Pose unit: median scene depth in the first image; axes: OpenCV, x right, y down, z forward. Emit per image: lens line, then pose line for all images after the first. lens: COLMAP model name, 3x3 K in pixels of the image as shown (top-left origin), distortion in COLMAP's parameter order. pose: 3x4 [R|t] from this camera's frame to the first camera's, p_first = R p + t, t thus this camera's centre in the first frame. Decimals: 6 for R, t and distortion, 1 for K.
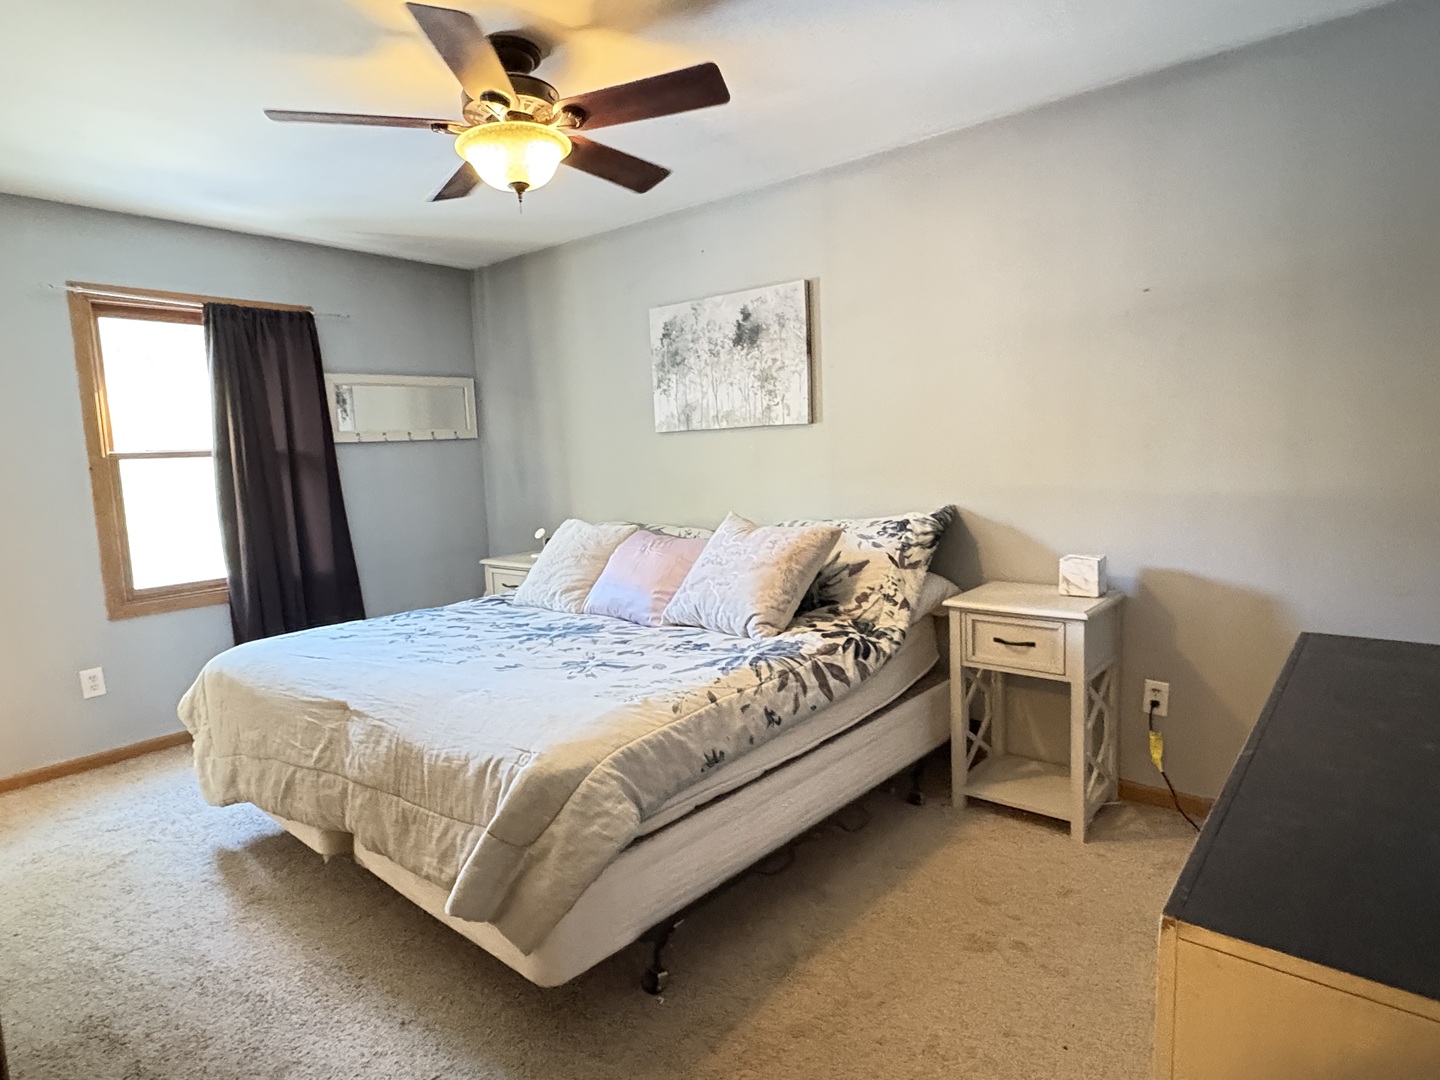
lens RADIAL K [[817.3, 0, 712.3], [0, 817.3, 541.9], [0, 0, 1]] dist [-0.002907, 0.004603]
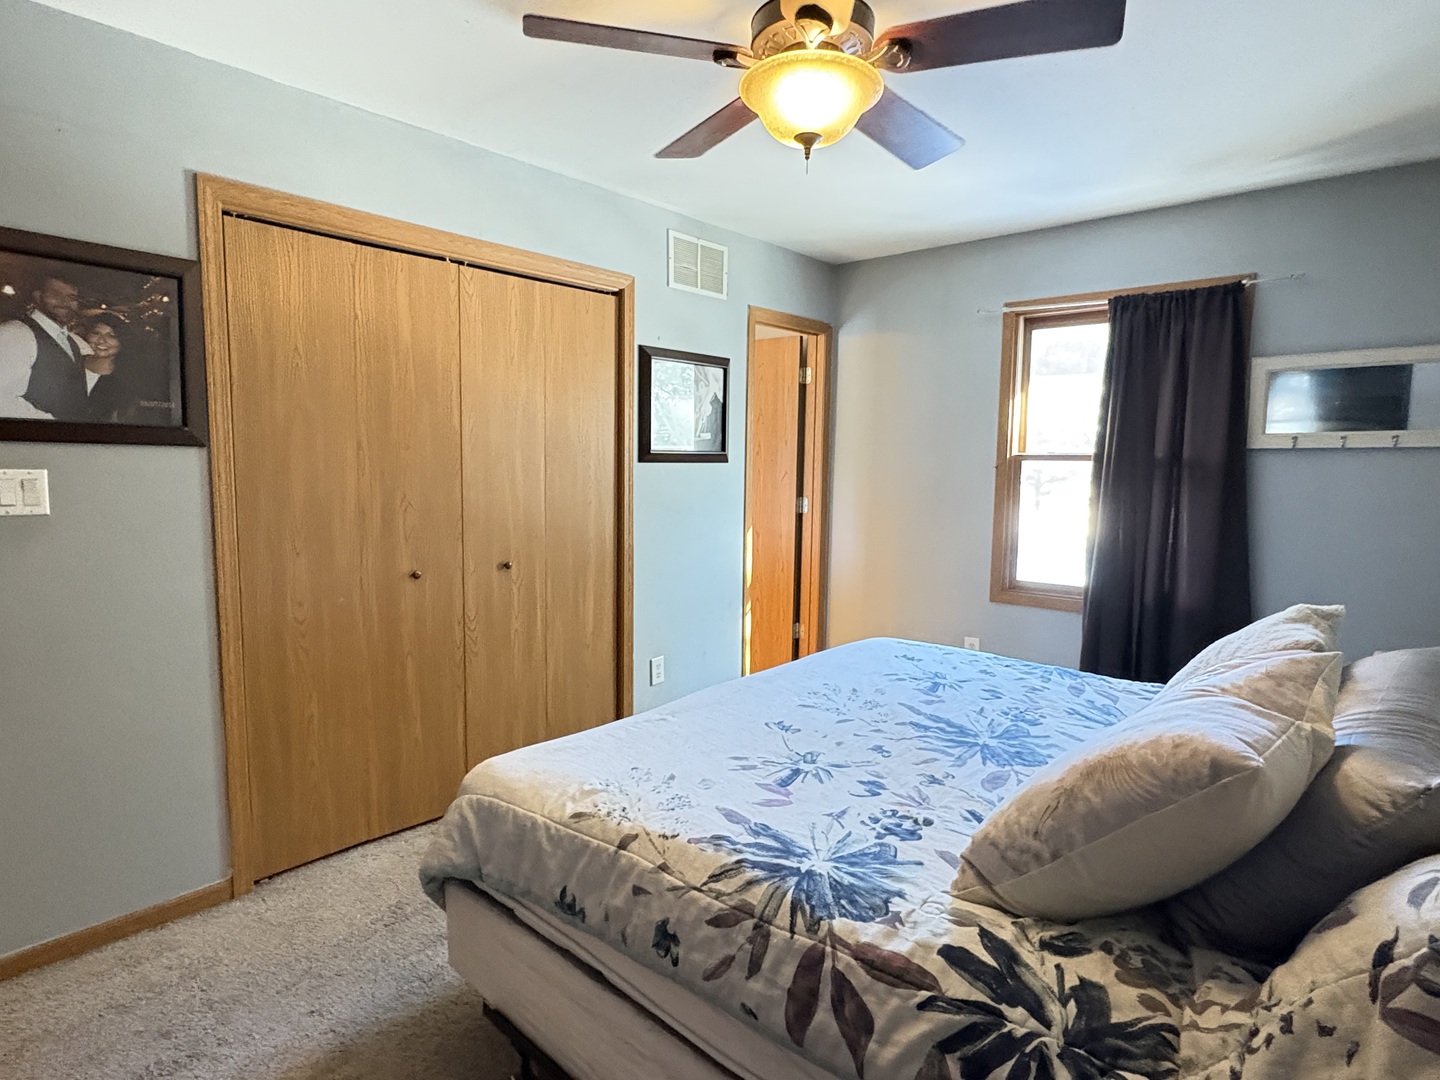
lens RADIAL K [[817.3, 0, 712.3], [0, 817.3, 541.9], [0, 0, 1]] dist [-0.002907, 0.004603]
pose [[-0.037800, 0.140963, -0.989293, 0.563253], [-0.122259, 0.981911, 0.144583, -0.147741], [0.991778, 0.126415, -0.019883, 0.915544]]
